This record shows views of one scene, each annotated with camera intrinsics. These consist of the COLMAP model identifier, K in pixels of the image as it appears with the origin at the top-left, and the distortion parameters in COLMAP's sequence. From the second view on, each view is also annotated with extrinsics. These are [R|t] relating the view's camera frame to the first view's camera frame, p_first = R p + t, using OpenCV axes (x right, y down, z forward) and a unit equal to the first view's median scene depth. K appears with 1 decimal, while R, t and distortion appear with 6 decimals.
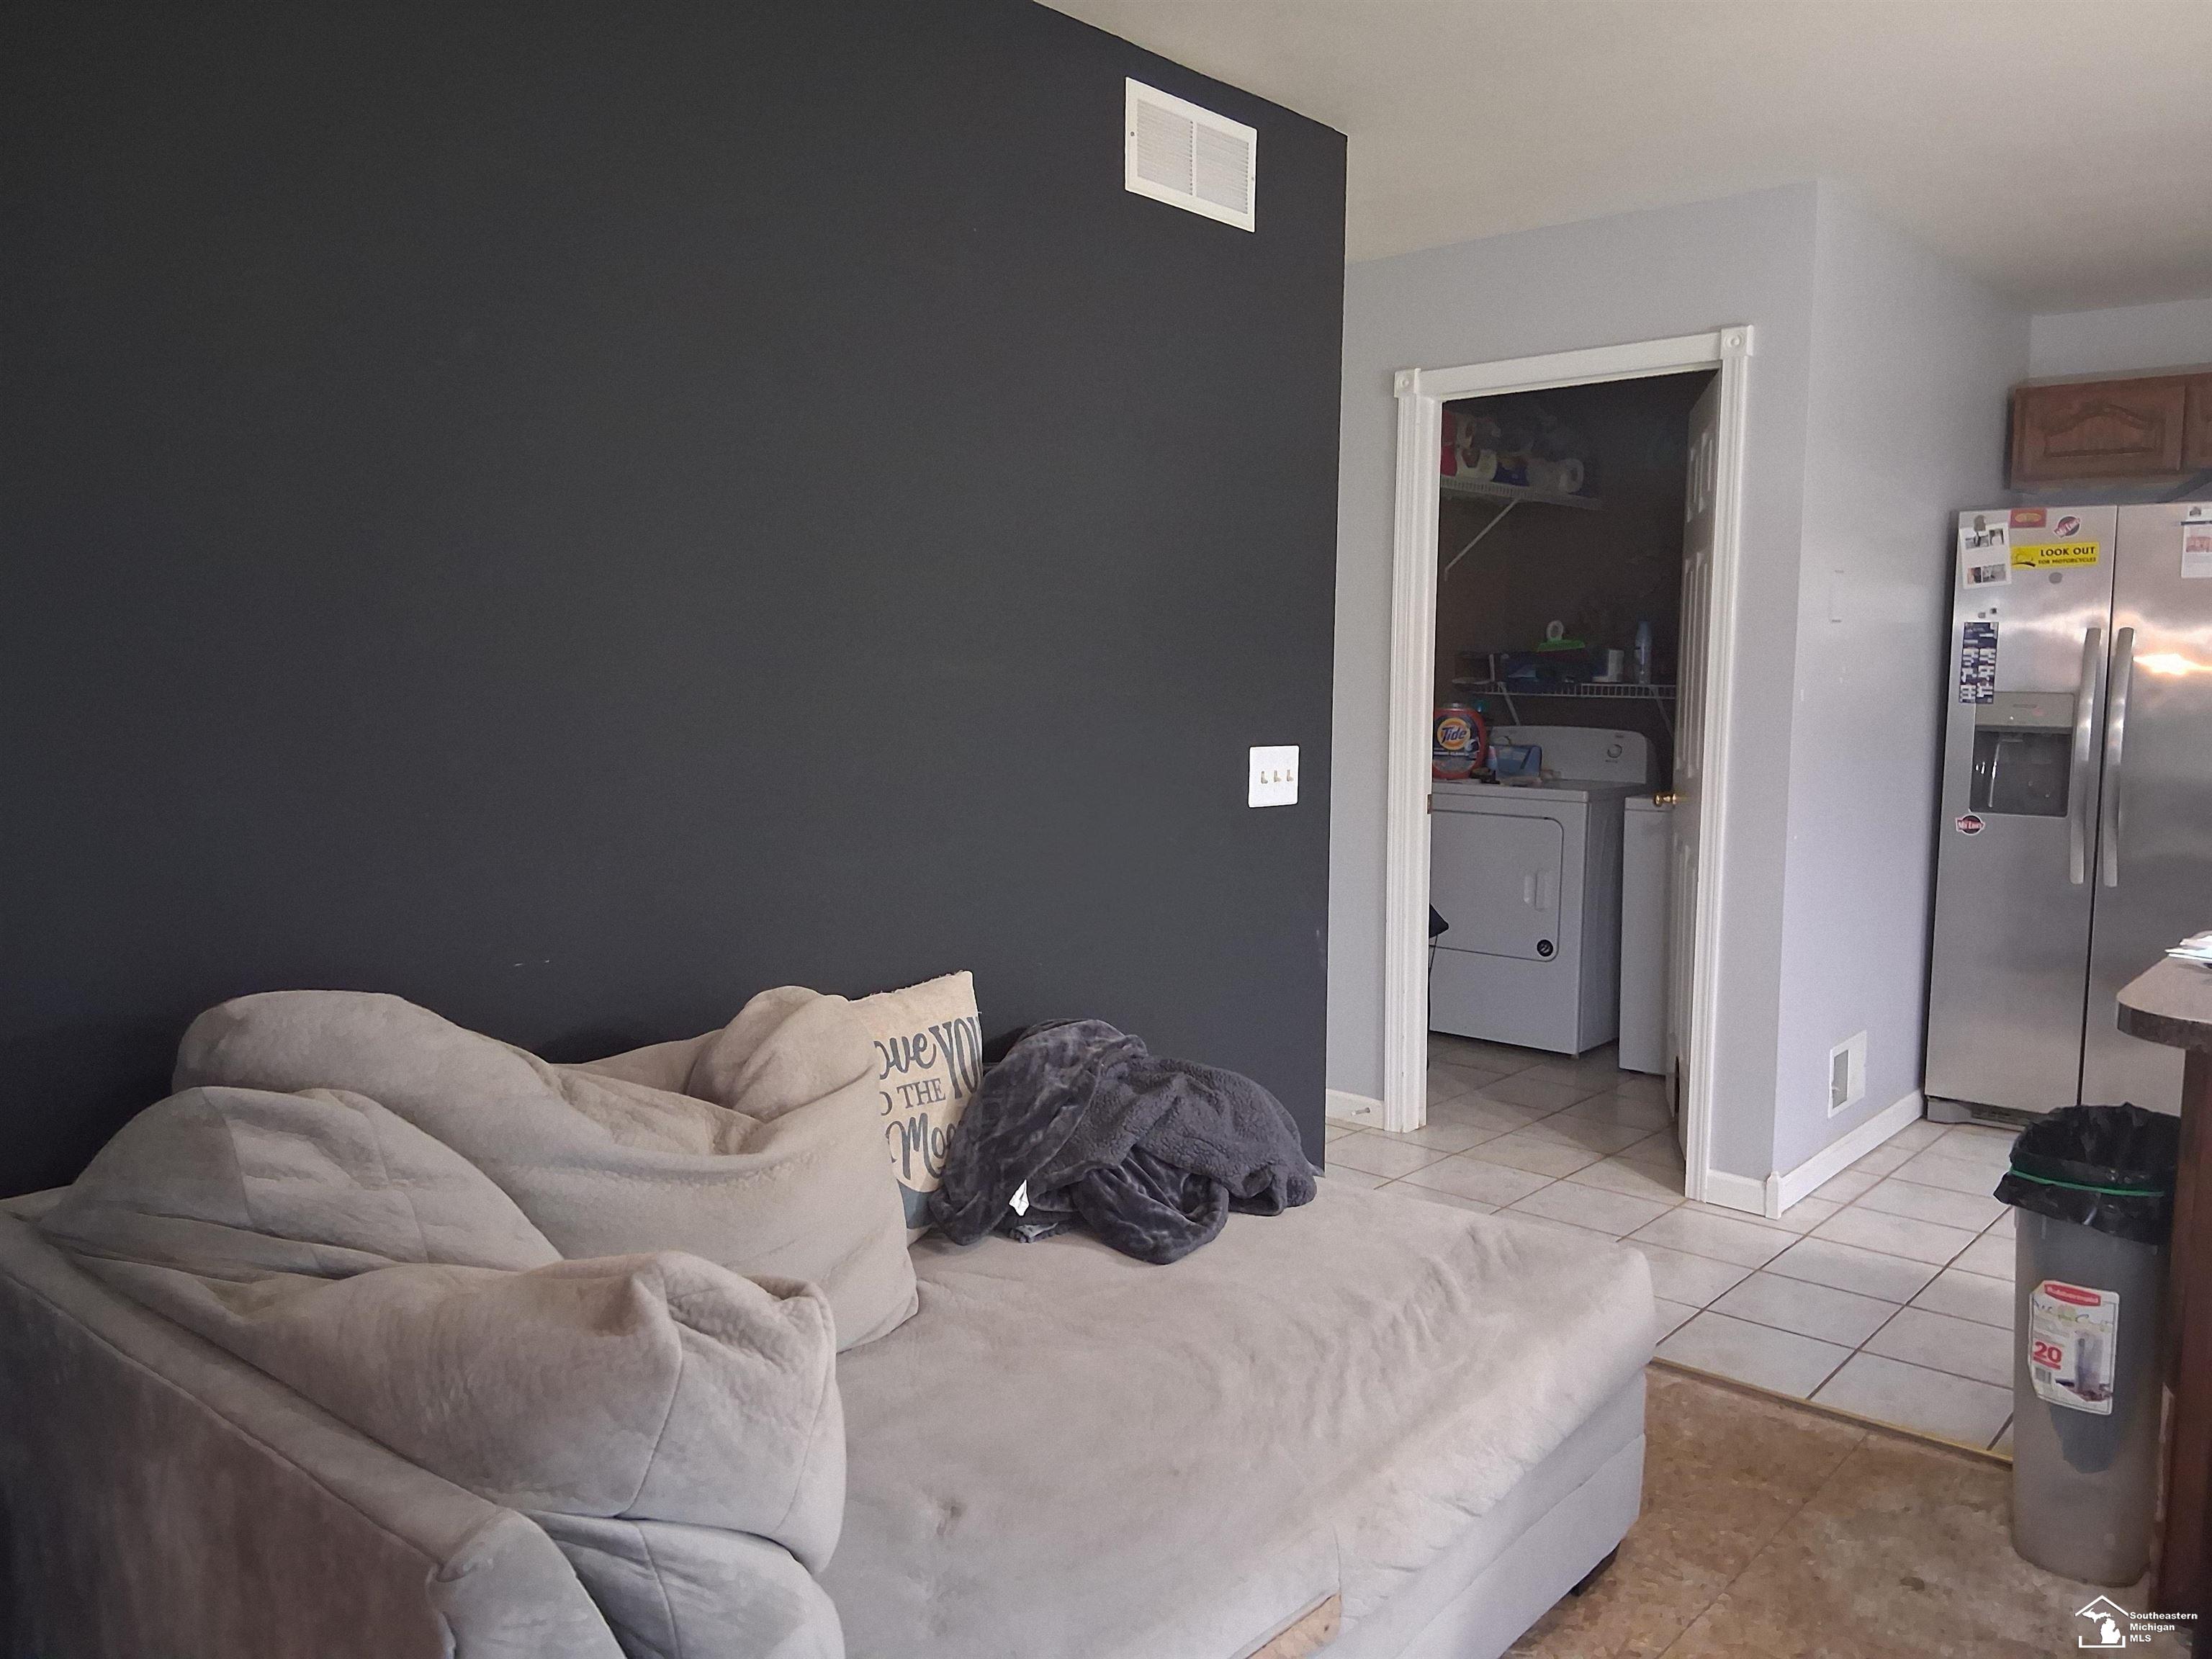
lens RADIAL K [[1664.8, 0, 1110.8], [0, 1664.8, 832.8], [0, 0, 1]] dist [0.114351, -0.189326]
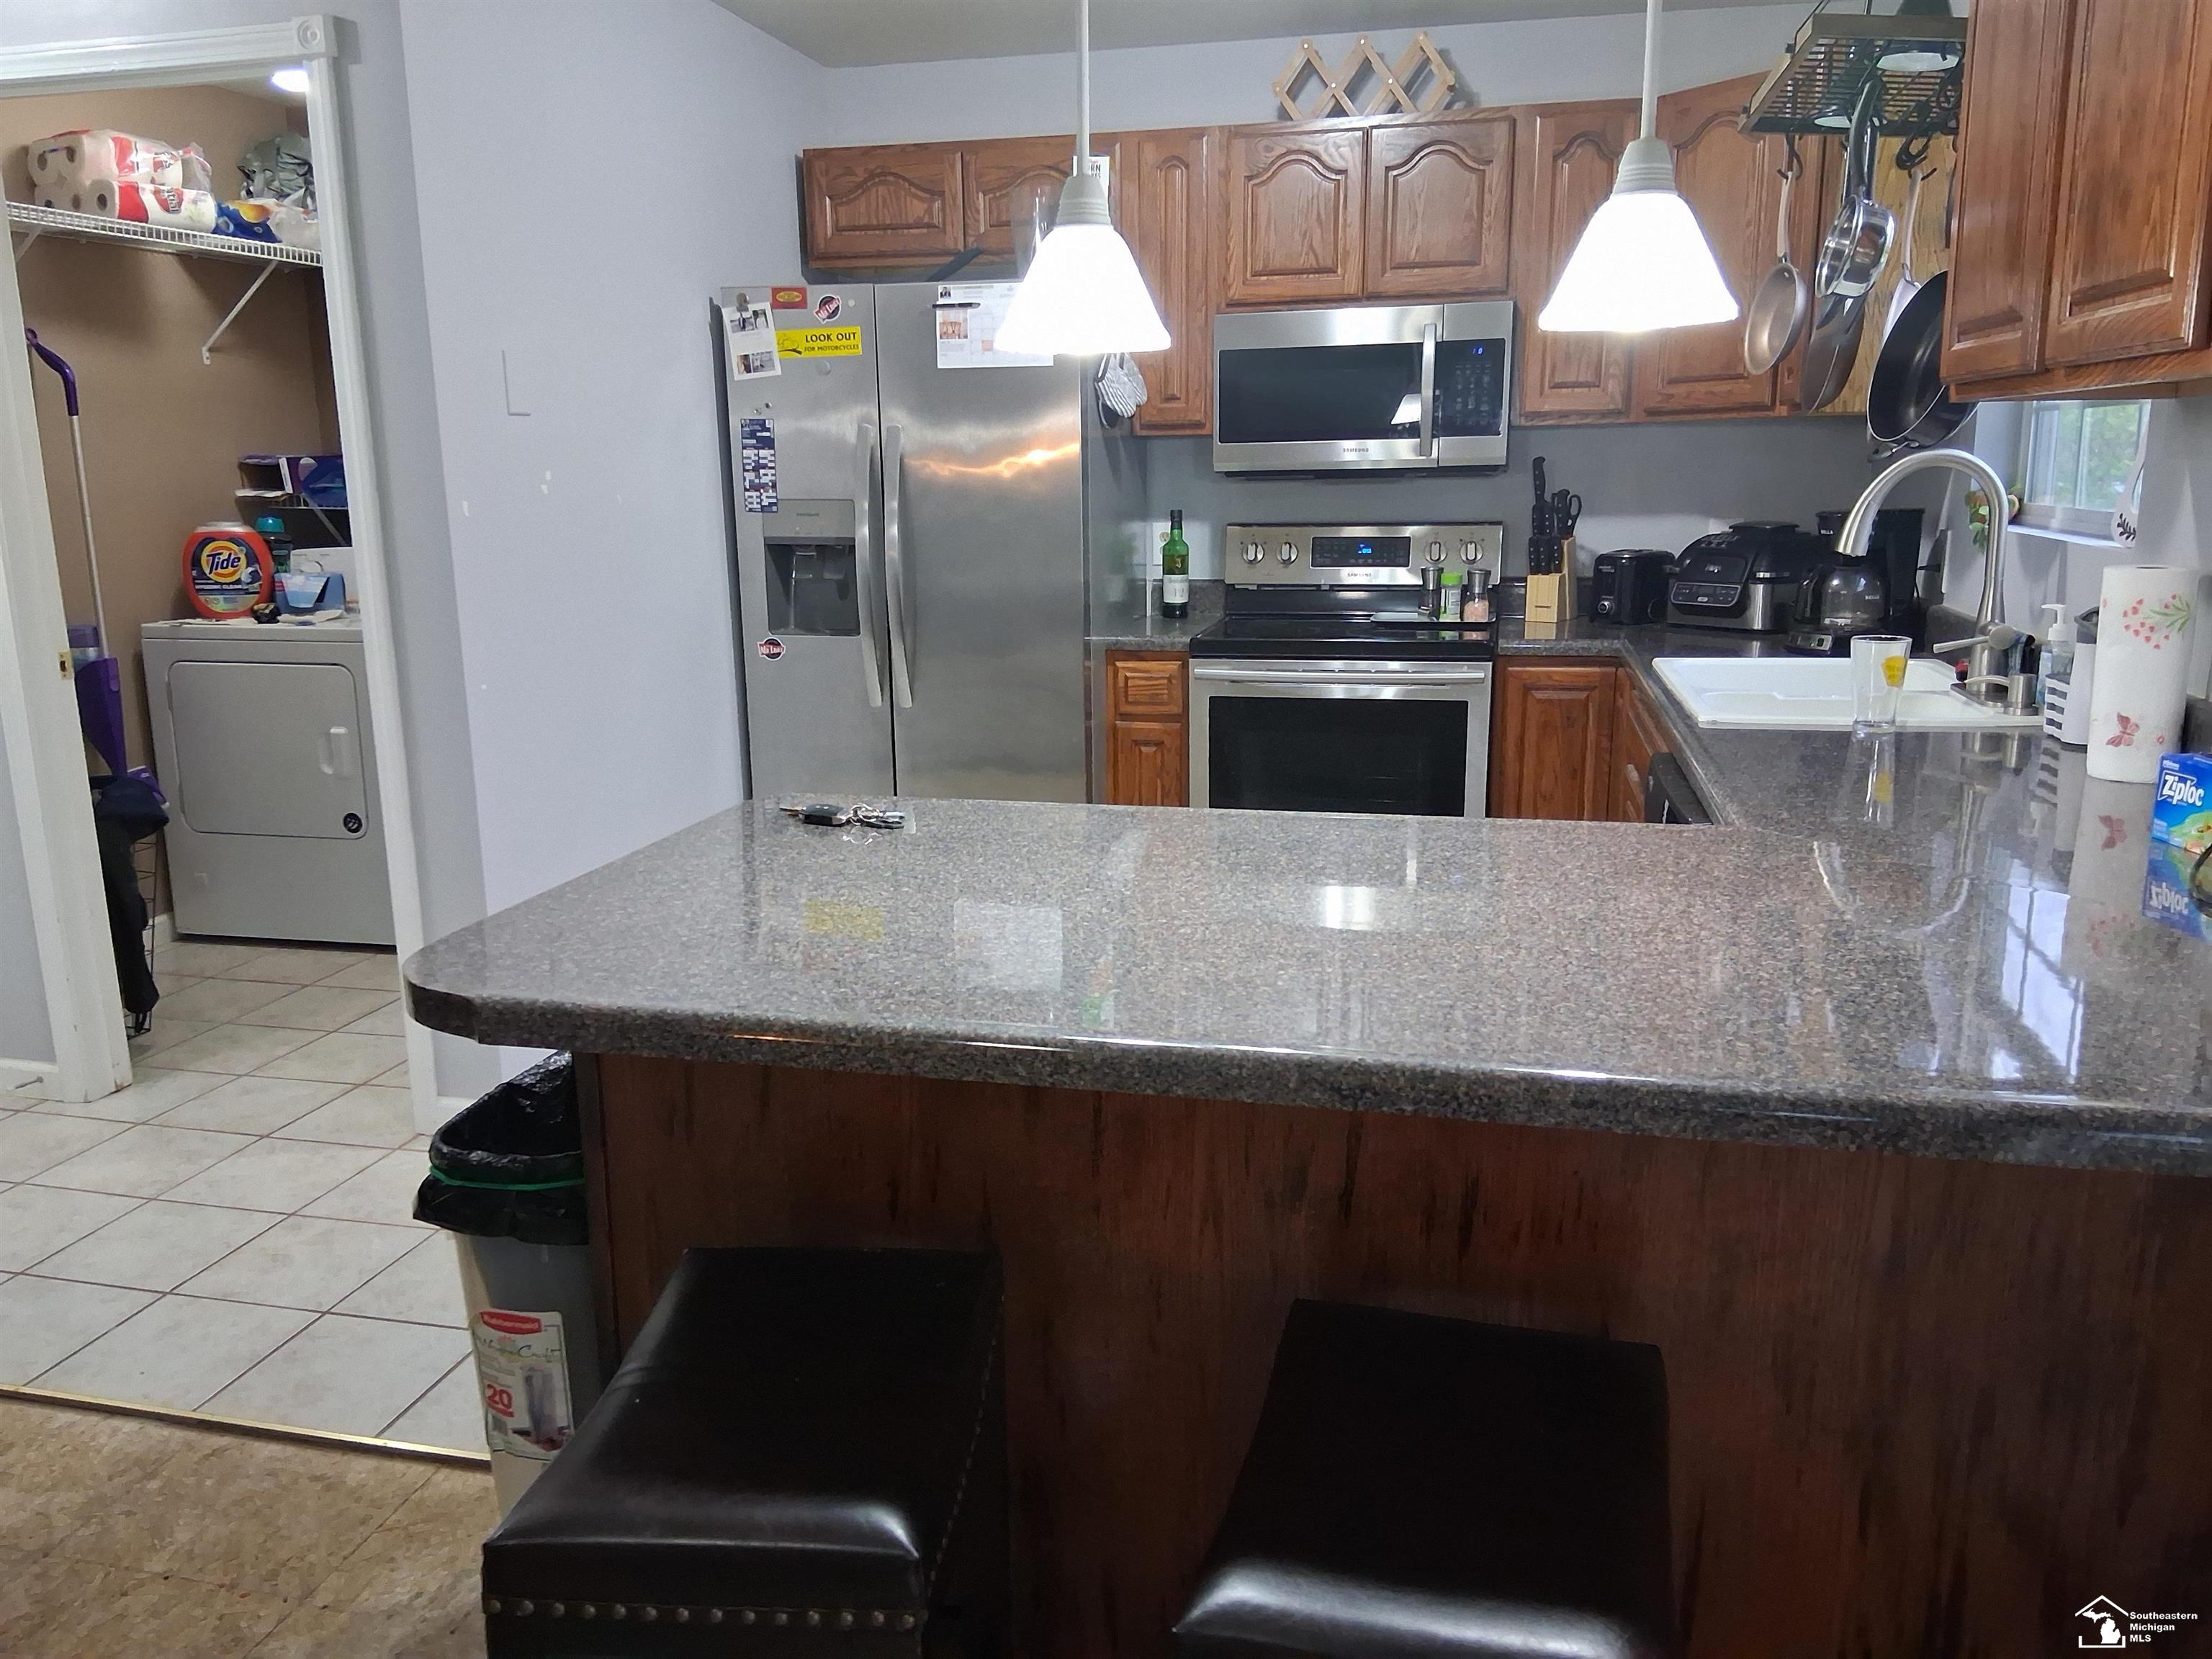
lens RADIAL K [[1664.8, 0, 1110.8], [0, 1664.8, 832.8], [0, 0, 1]] dist [0.114351, -0.189326]
pose [[0.882880, -0.115887, 0.455074, 0.251858], [0.063516, 0.989636, 0.128789, -0.011485], [-0.465283, -0.084801, 0.881091, 0.119199]]
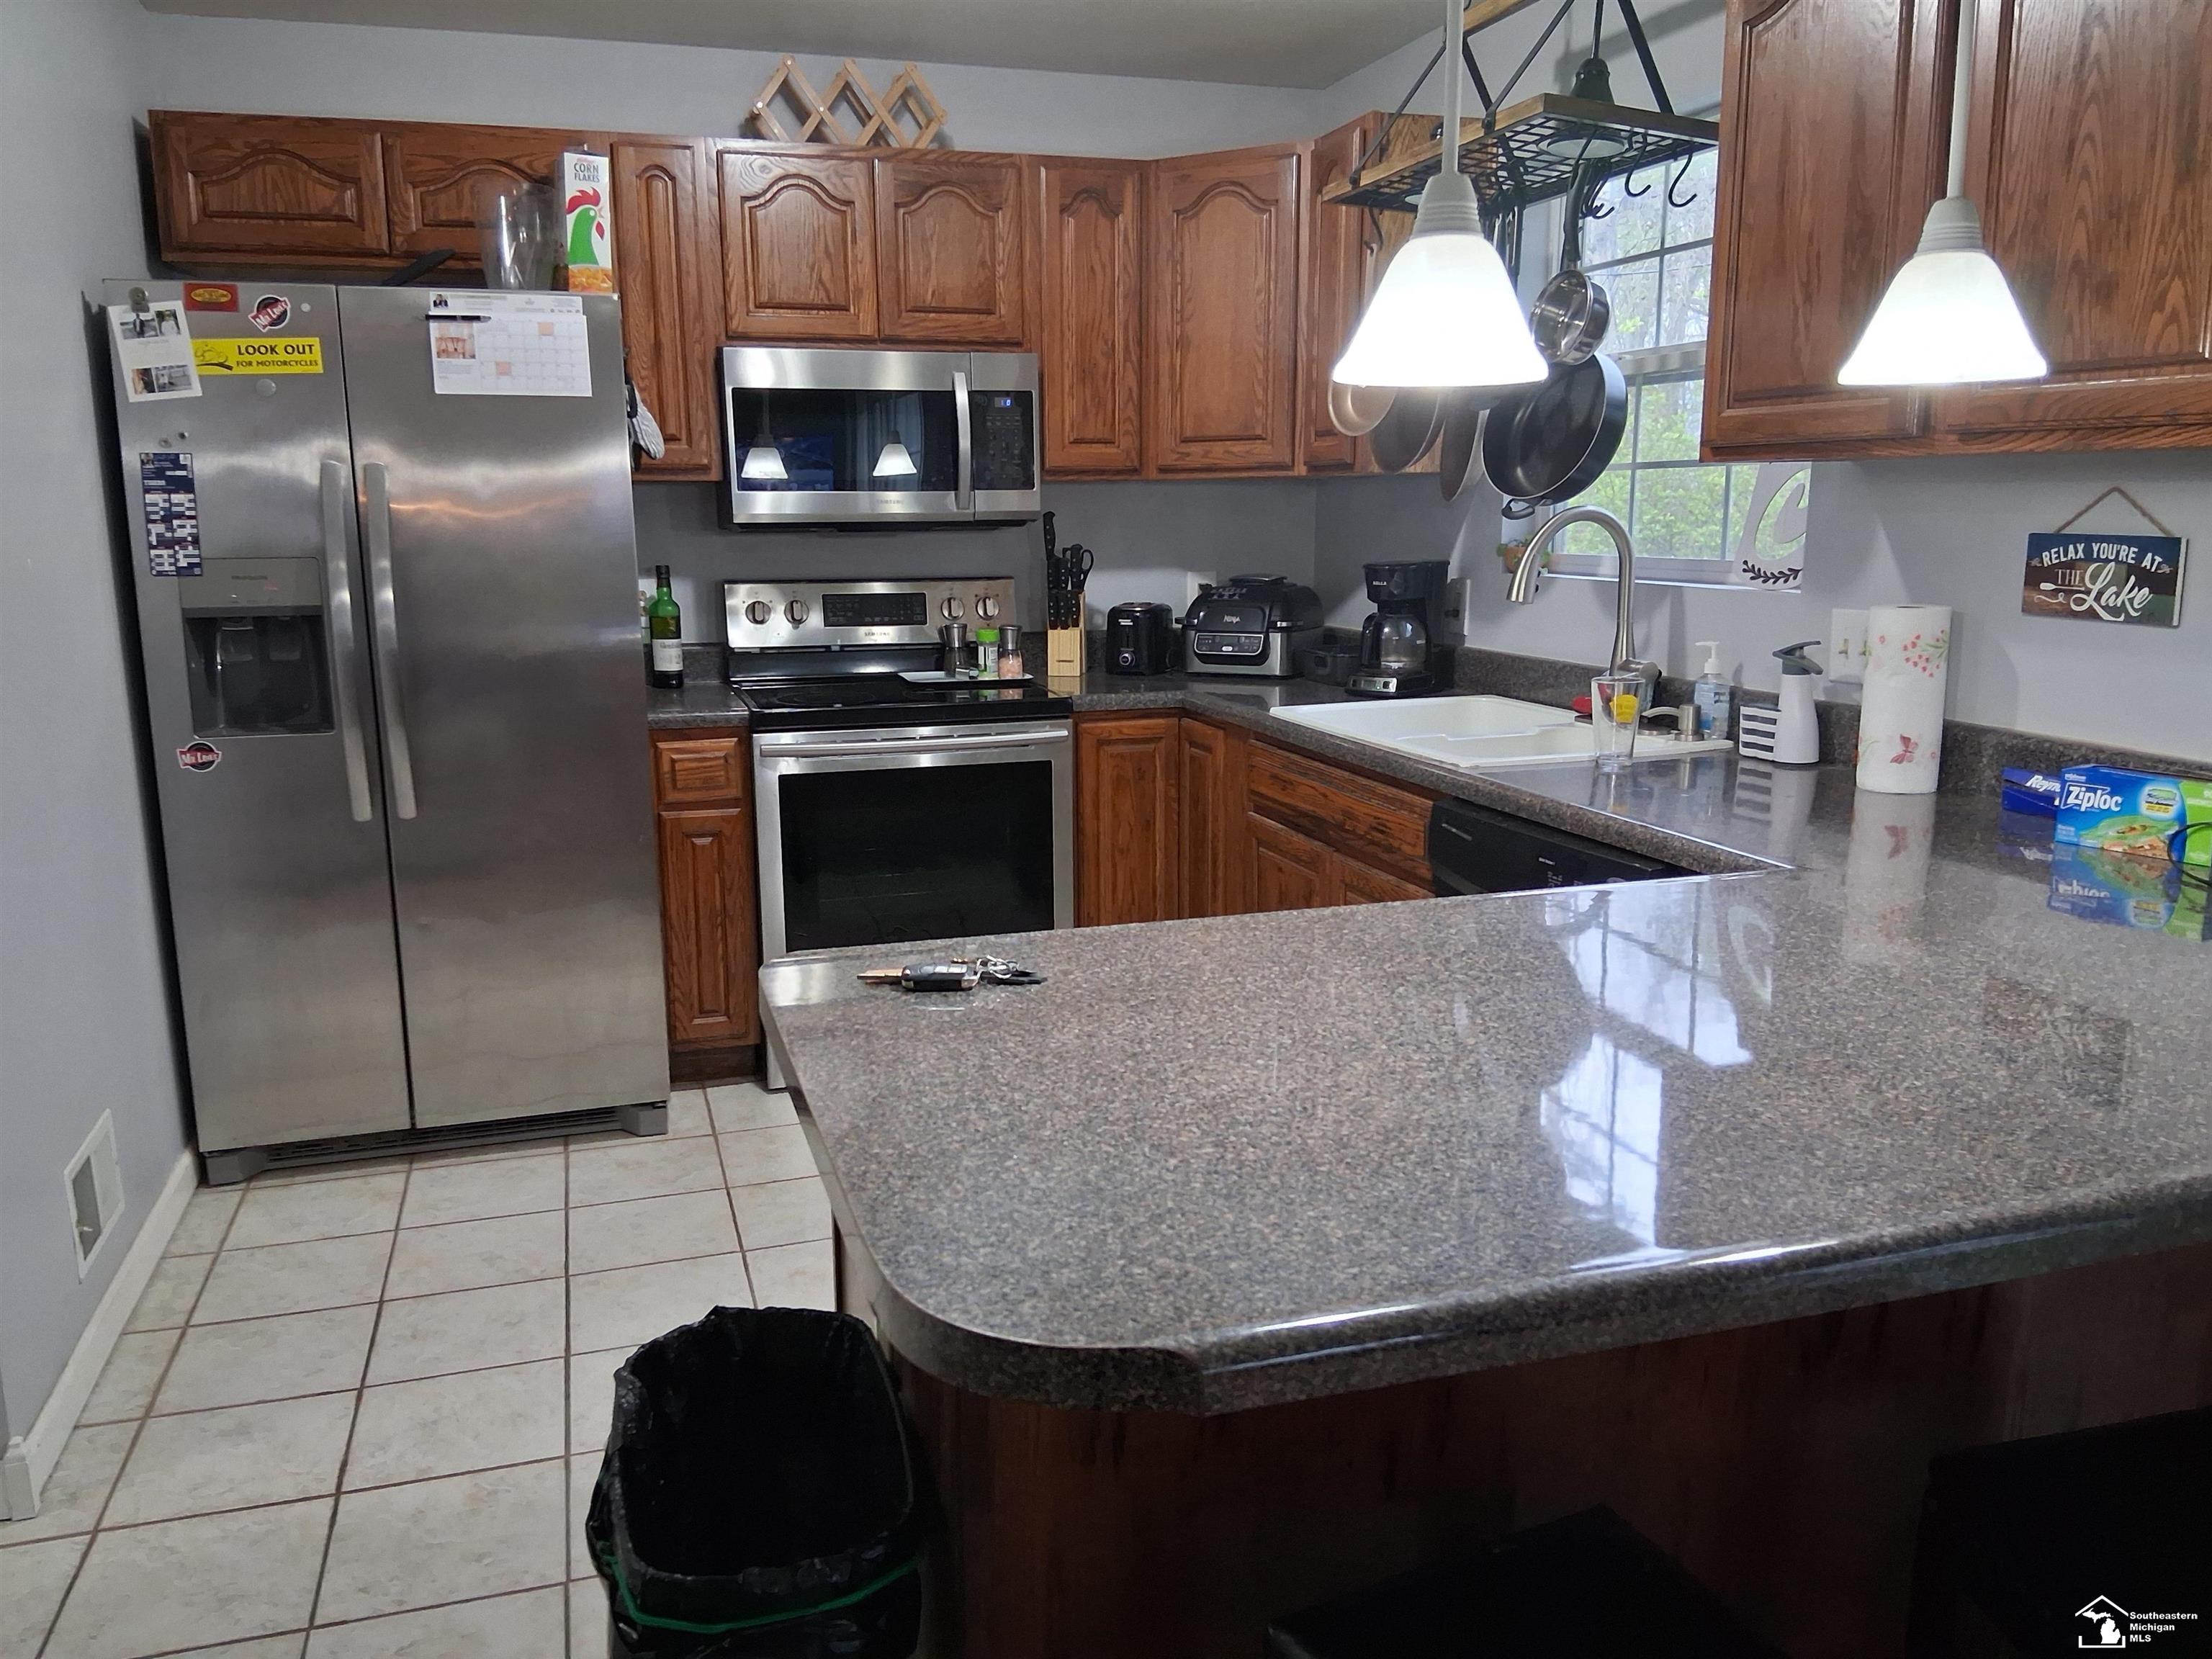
lens RADIAL K [[1664.8, 0, 1110.8], [0, 1664.8, 832.8], [0, 0, 1]] dist [0.114351, -0.189326]
pose [[0.523279, -0.172824, 0.834453, 0.129083], [0.096803, 0.984936, 0.143286, -0.037086], [-0.846645, 0.005799, 0.532126, 0.334661]]
